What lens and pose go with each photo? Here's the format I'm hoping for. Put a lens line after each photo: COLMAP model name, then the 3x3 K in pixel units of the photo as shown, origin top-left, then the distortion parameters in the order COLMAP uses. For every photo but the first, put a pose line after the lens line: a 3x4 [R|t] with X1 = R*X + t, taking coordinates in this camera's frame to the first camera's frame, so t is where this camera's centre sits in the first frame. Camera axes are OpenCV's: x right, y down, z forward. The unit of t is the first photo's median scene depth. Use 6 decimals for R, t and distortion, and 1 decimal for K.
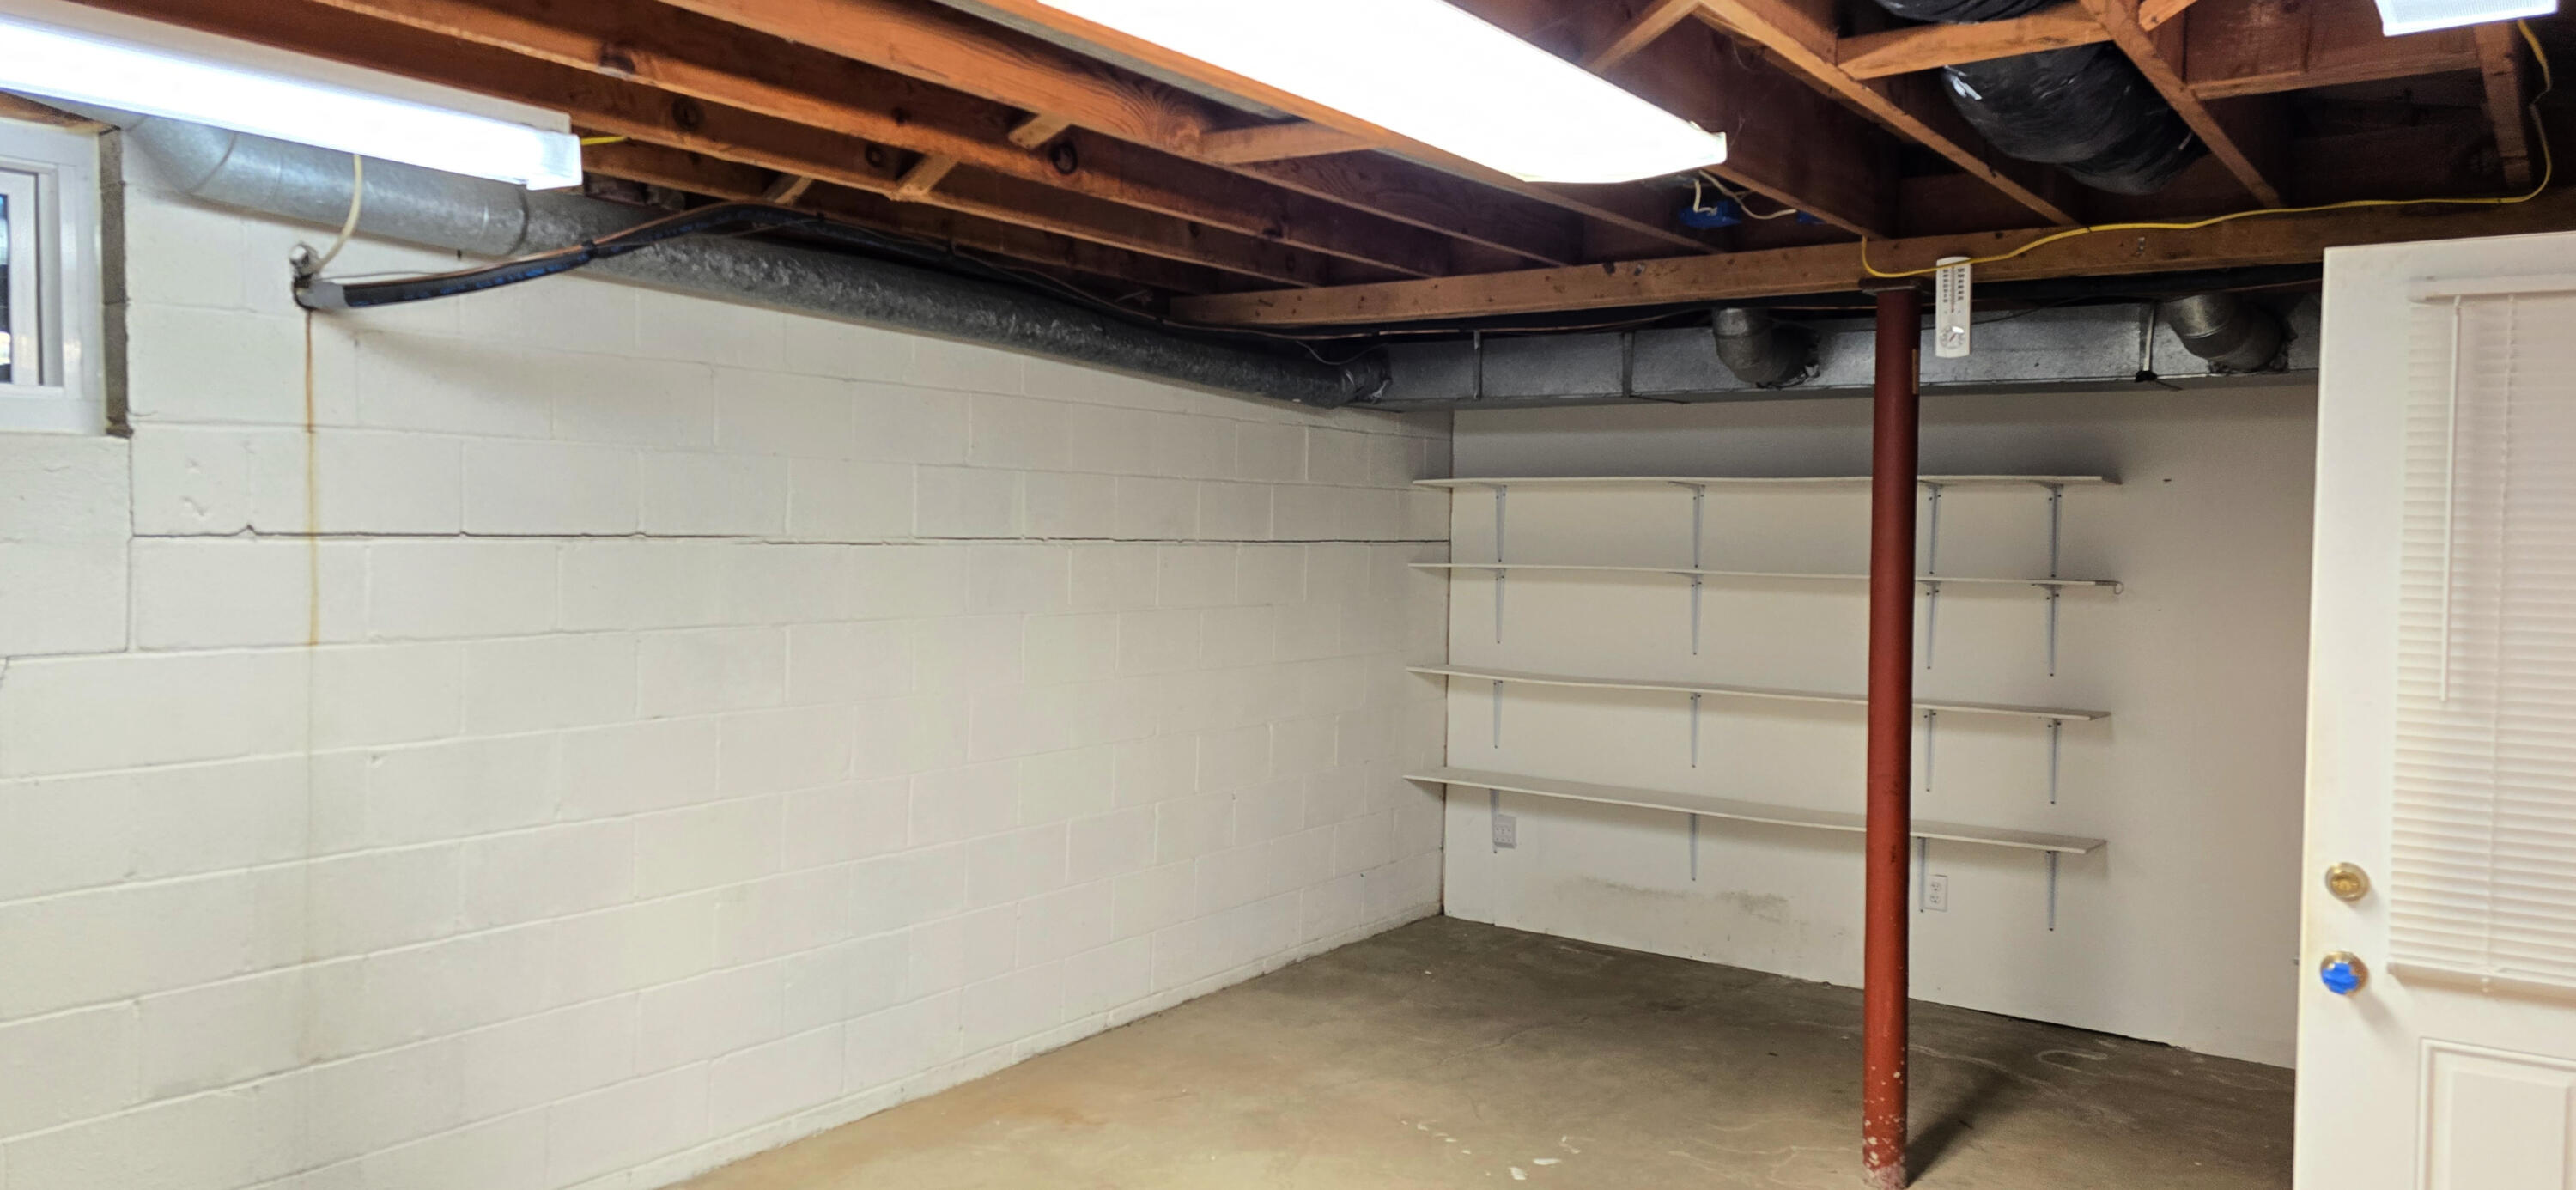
lens RADIAL K [[1799.3, 0, 1304.8], [0, 1799.3, 602.5], [0, 0, 1]] dist [0.054265, 0.004178]
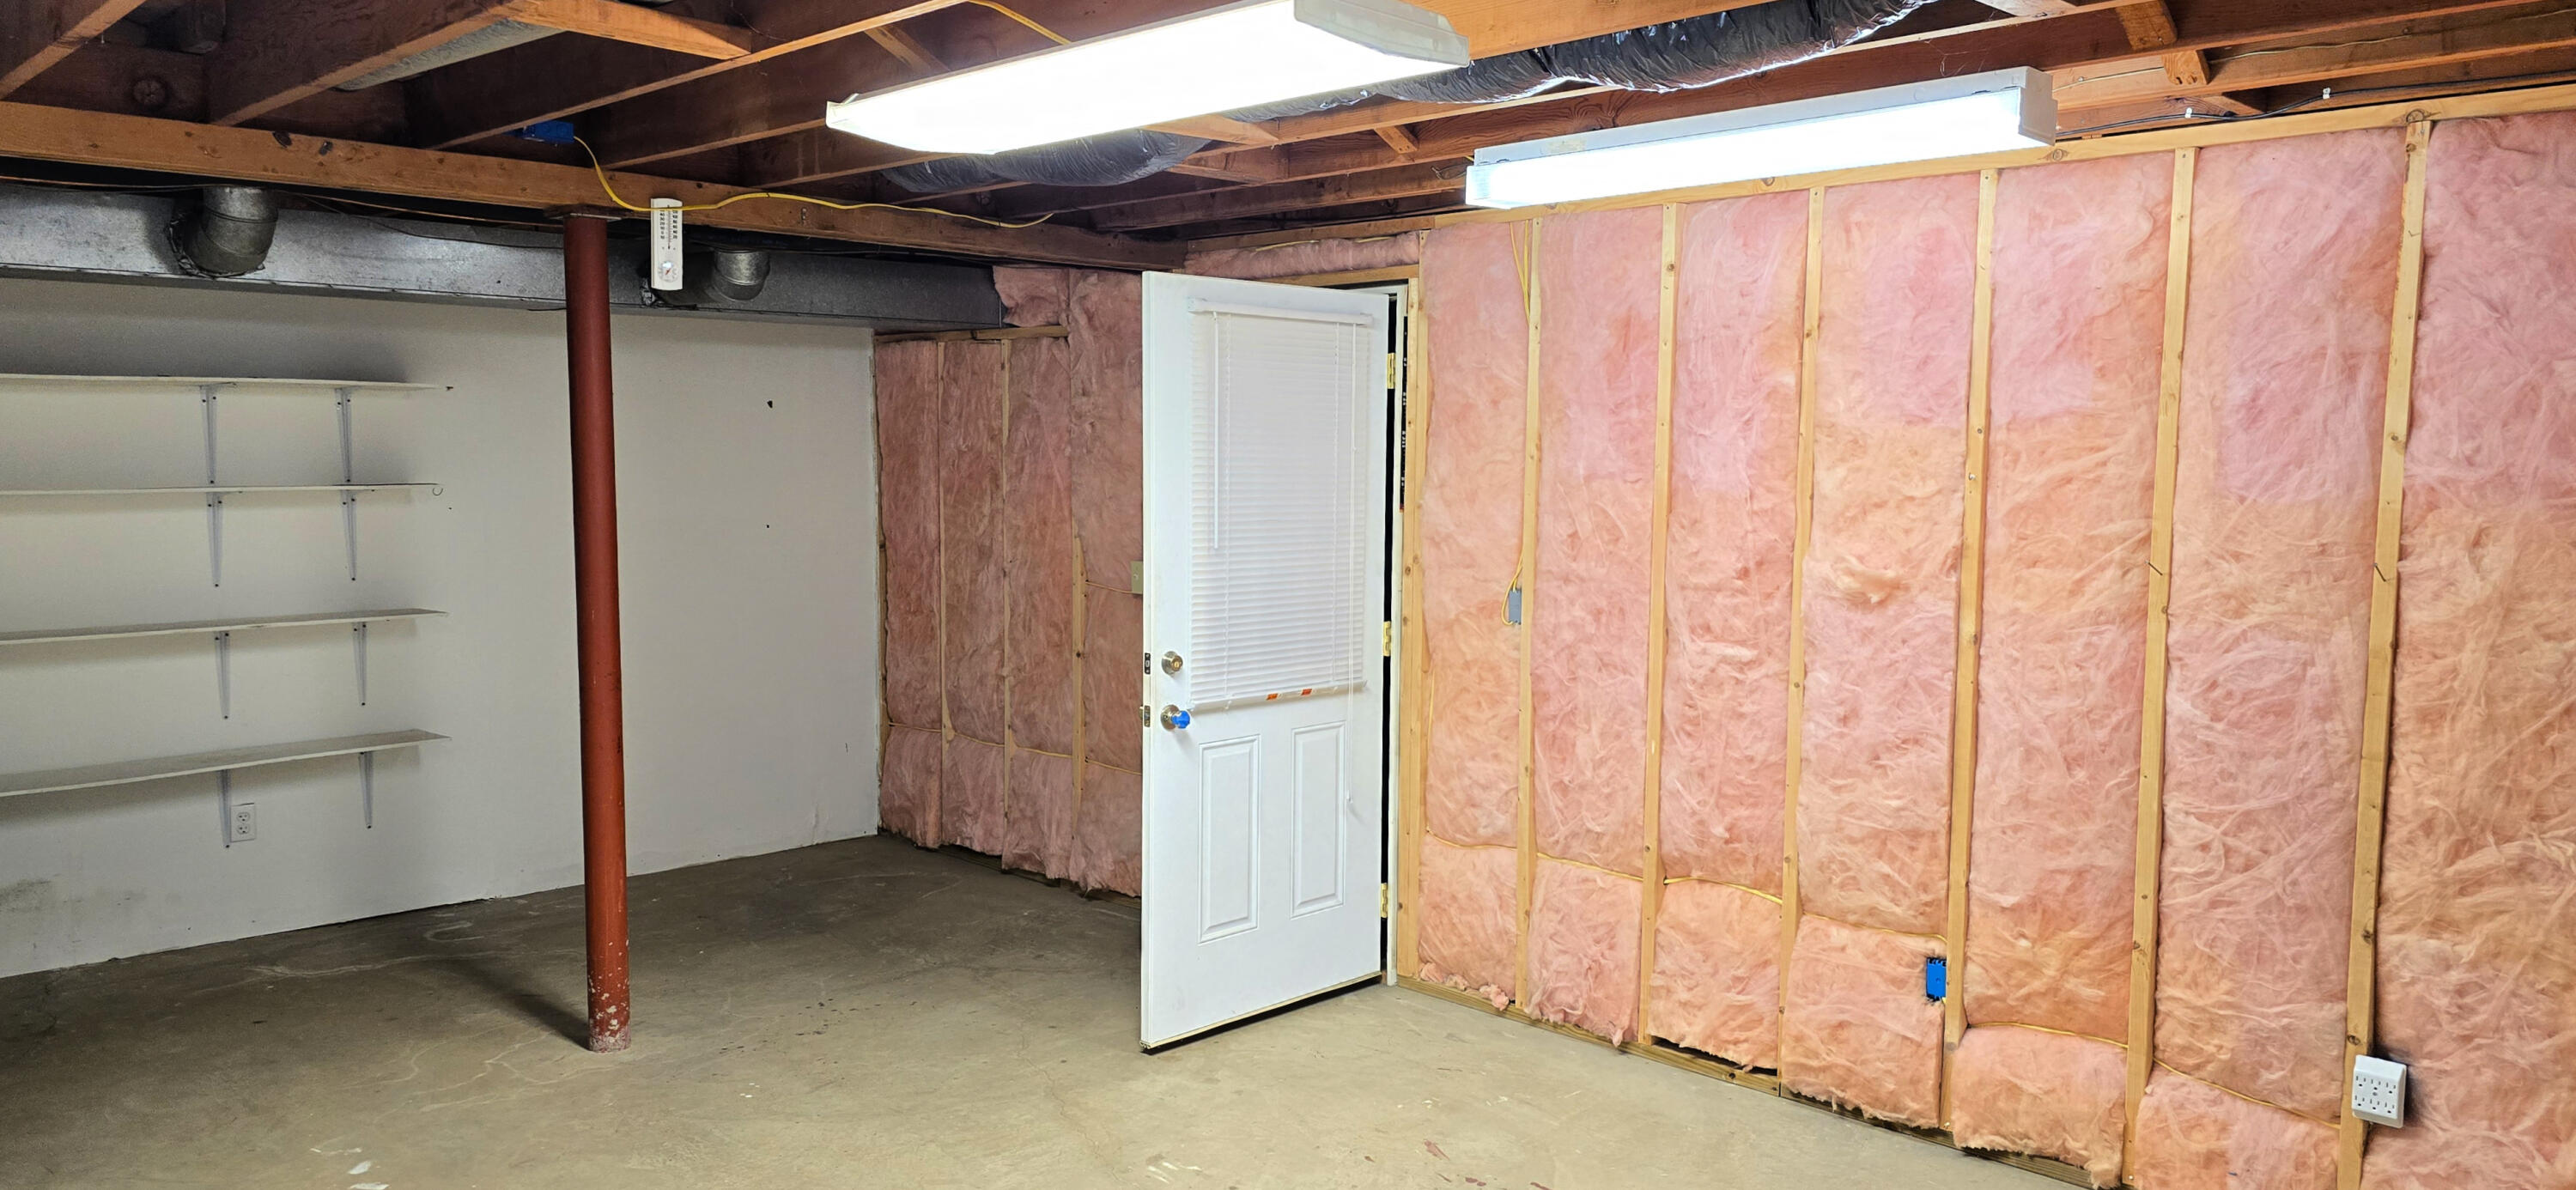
lens RADIAL K [[1799.3, 0, 1306.0], [0, 1799.3, 586.1], [0, 0, 1]] dist [0.054265, 0.004178]
pose [[0.174154, -0.094929, 0.980132, -0.549719], [0.036444, 0.995282, 0.089921, -0.031105], [-0.984044, 0.020060, 0.176792, 0.334549]]
